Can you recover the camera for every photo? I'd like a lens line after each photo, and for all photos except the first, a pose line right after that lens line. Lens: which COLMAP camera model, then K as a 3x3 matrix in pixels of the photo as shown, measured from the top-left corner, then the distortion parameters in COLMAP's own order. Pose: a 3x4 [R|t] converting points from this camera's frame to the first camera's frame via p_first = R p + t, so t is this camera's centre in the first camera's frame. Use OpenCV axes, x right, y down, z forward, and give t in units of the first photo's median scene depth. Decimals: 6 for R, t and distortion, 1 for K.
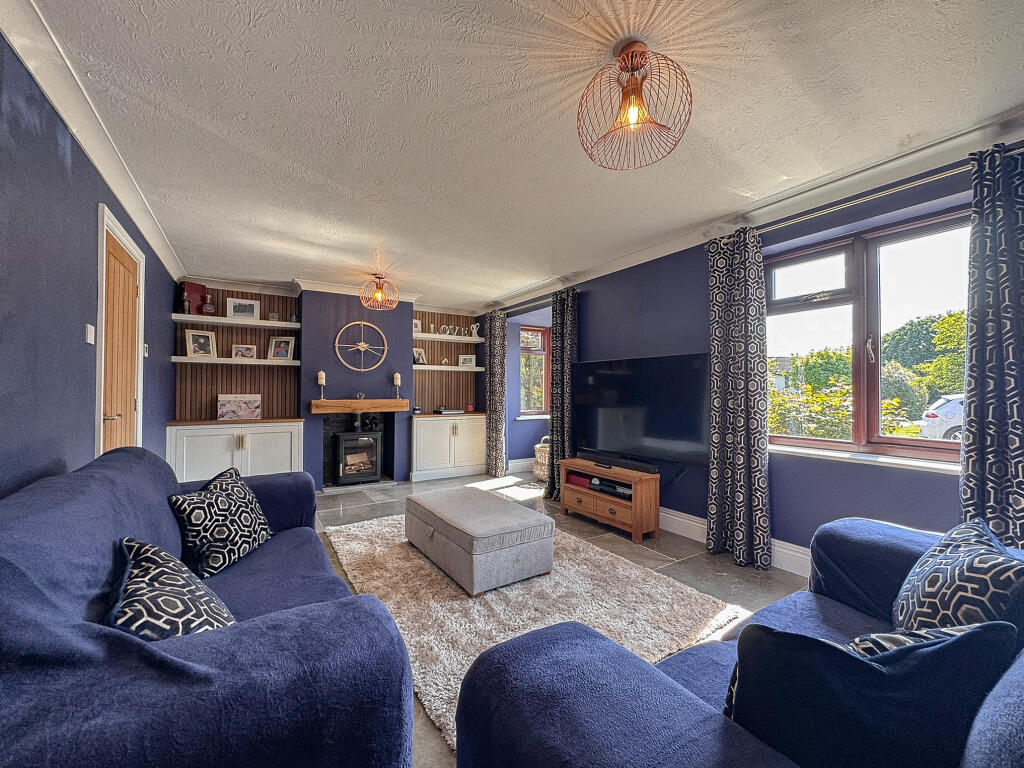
lens RADIAL K [[411.2, 0, 513.5], [0, 411.2, 385.8], [0, 0, 1]] dist [-0.004418, -0.000276]
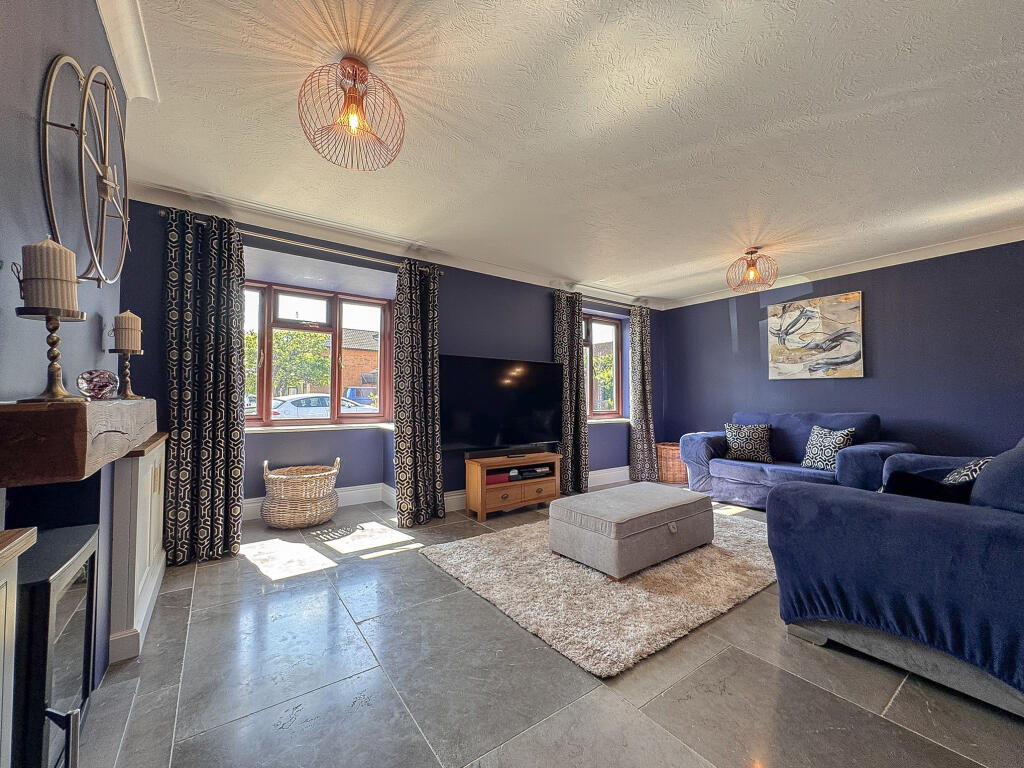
lens RADIAL K [[411.2, 0, 513.0], [0, 411.2, 384.0], [0, 0, 1]] dist [-0.004418, -0.000276]
pose [[-0.051756, 0.035405, 0.998032, -0.858316], [-0.013551, 0.999254, -0.036151, 0.043746], [-0.998568, -0.015395, -0.051237, 1.055411]]
